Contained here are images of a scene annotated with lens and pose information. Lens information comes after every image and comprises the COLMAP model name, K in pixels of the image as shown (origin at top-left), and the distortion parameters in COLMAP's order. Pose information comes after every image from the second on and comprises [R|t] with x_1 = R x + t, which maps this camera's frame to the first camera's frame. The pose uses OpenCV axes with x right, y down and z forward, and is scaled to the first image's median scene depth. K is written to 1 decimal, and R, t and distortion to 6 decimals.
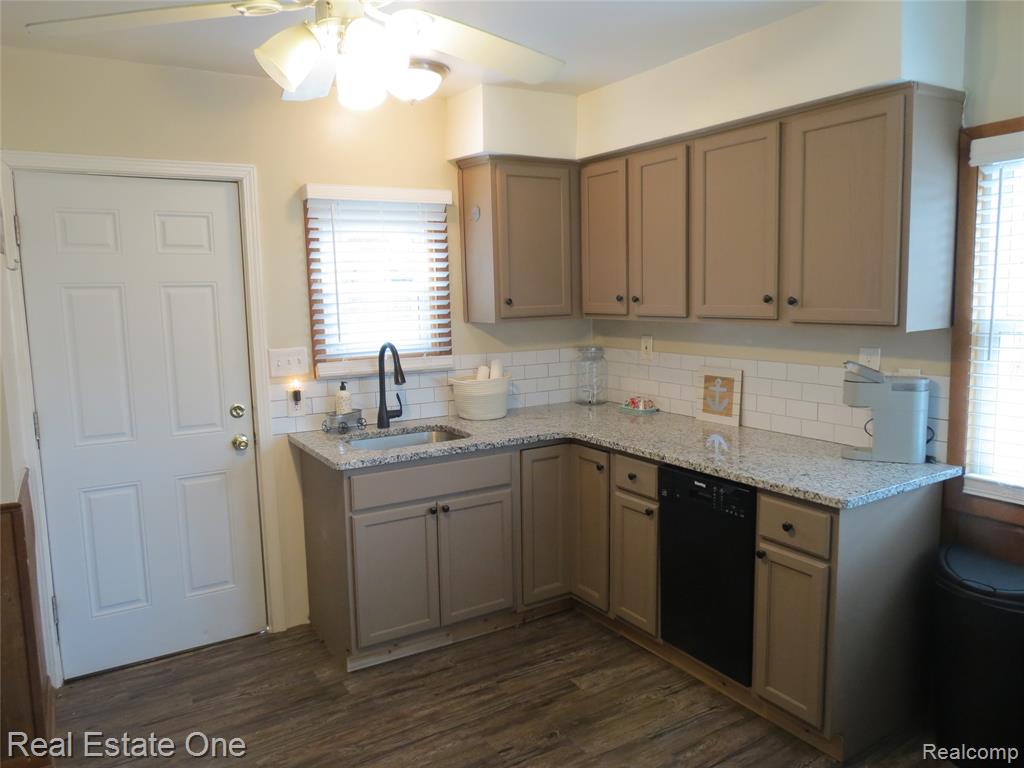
lens RADIAL K [[728.0, 0, 514.1], [0, 728.0, 379.5], [0, 0, 1]] dist [-0.032939, 0.010241]
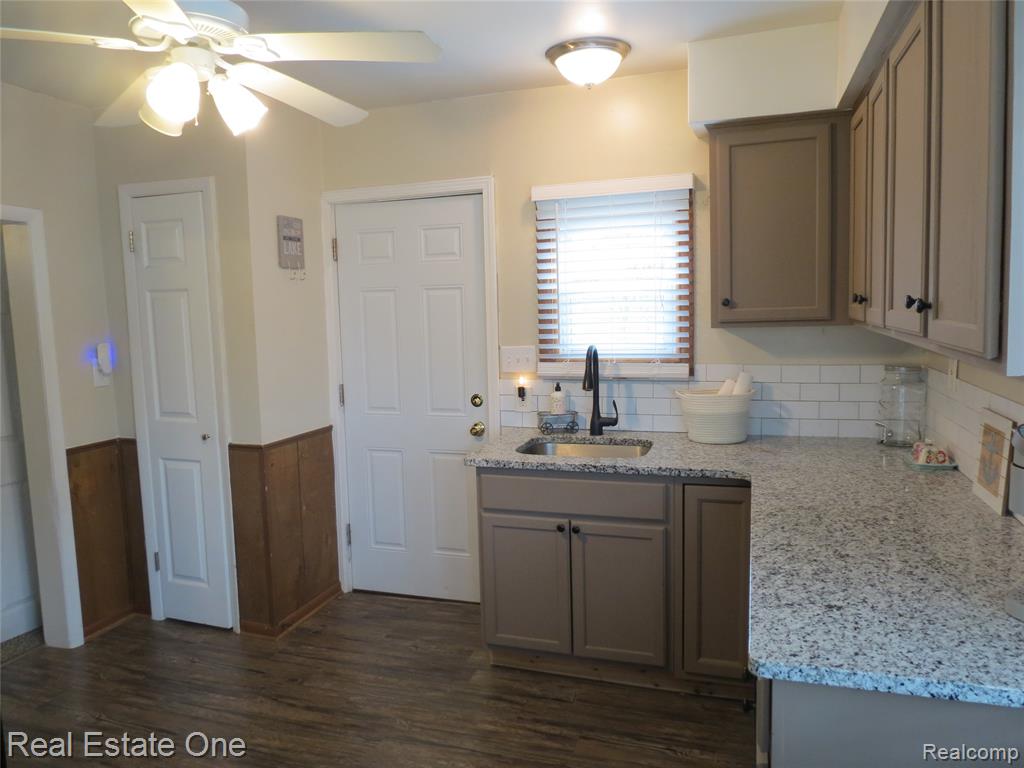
lens RADIAL K [[728.0, 0, 512.0], [0, 728.0, 378.3], [0, 0, 1]] dist [-0.032939, 0.010241]
pose [[0.642755, 0.082111, -0.761659, 0.495856], [-0.075427, 0.996191, 0.043743, -0.042683], [0.762350, 0.029334, 0.646500, 0.317396]]
